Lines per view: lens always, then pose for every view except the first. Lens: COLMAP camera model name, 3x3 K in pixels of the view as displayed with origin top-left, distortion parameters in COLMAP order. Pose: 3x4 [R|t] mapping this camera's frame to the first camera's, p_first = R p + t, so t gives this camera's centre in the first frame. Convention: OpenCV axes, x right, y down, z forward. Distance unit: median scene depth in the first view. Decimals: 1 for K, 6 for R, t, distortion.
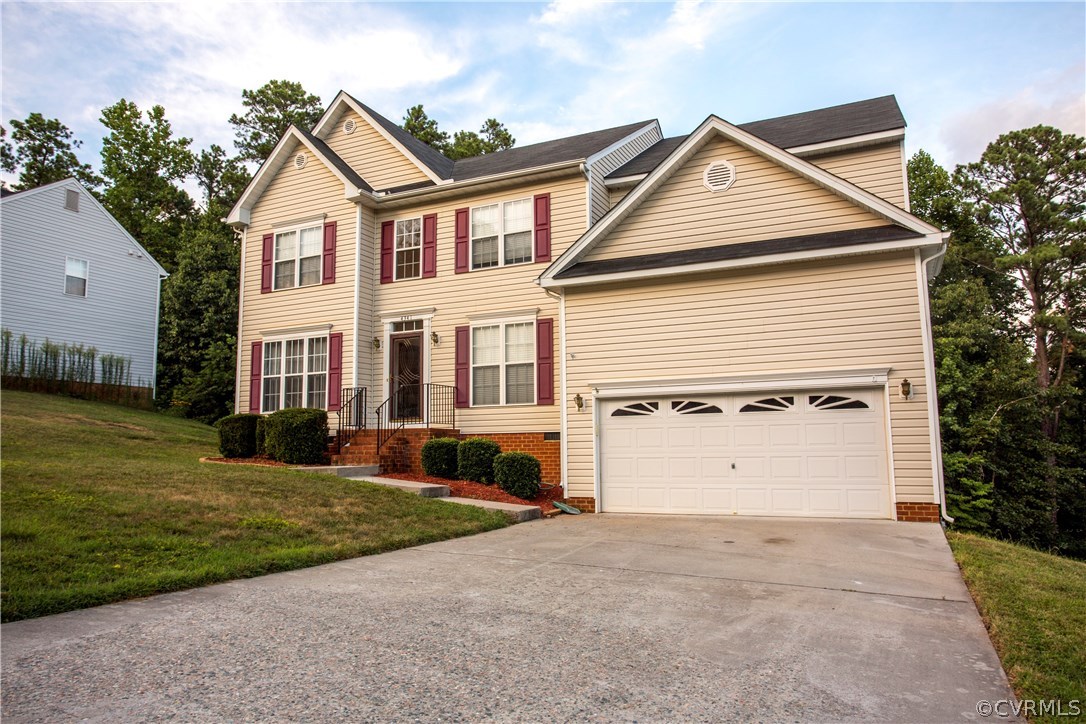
lens RADIAL K [[765.9, 0, 543.0], [0, 765.9, 362.0], [0, 0, 1]] dist [-0.005216, -0.001142]
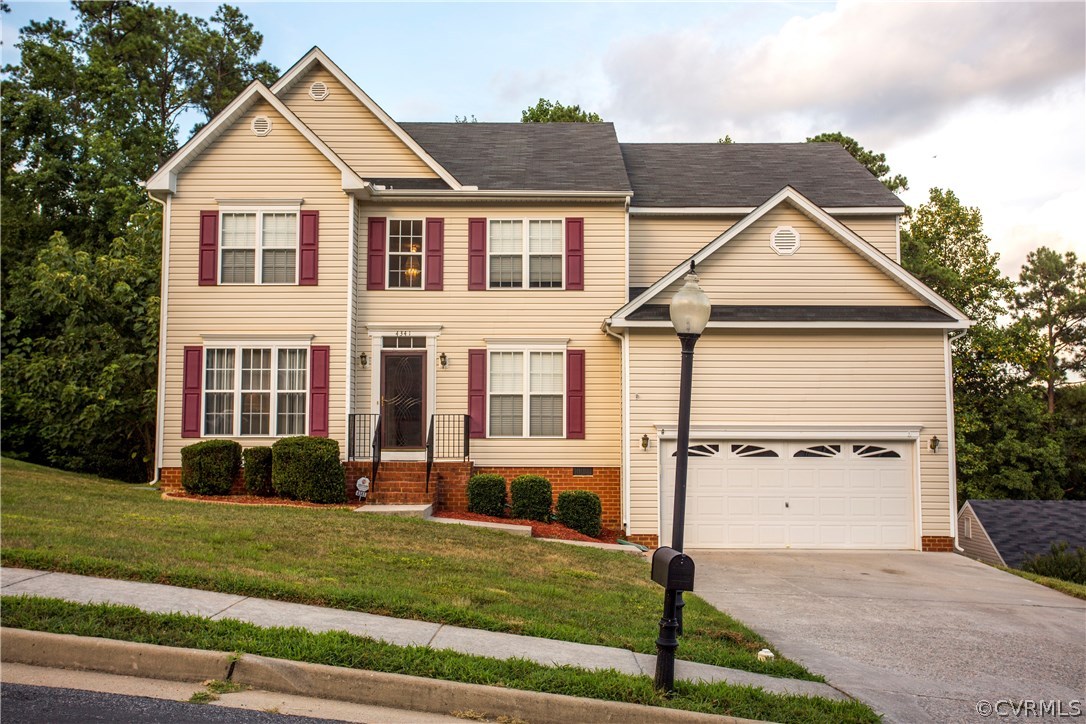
lens RADIAL K [[1088.0, 0, 543.0], [0, 1088.0, 362.0], [0, 0, 1]] dist [0.059027, -0.002555]
pose [[0.893869, 0.045708, 0.445992, -0.608031], [-0.065569, 0.997421, 0.029193, -0.073610], [-0.443507, -0.055338, 0.894561, -0.198867]]
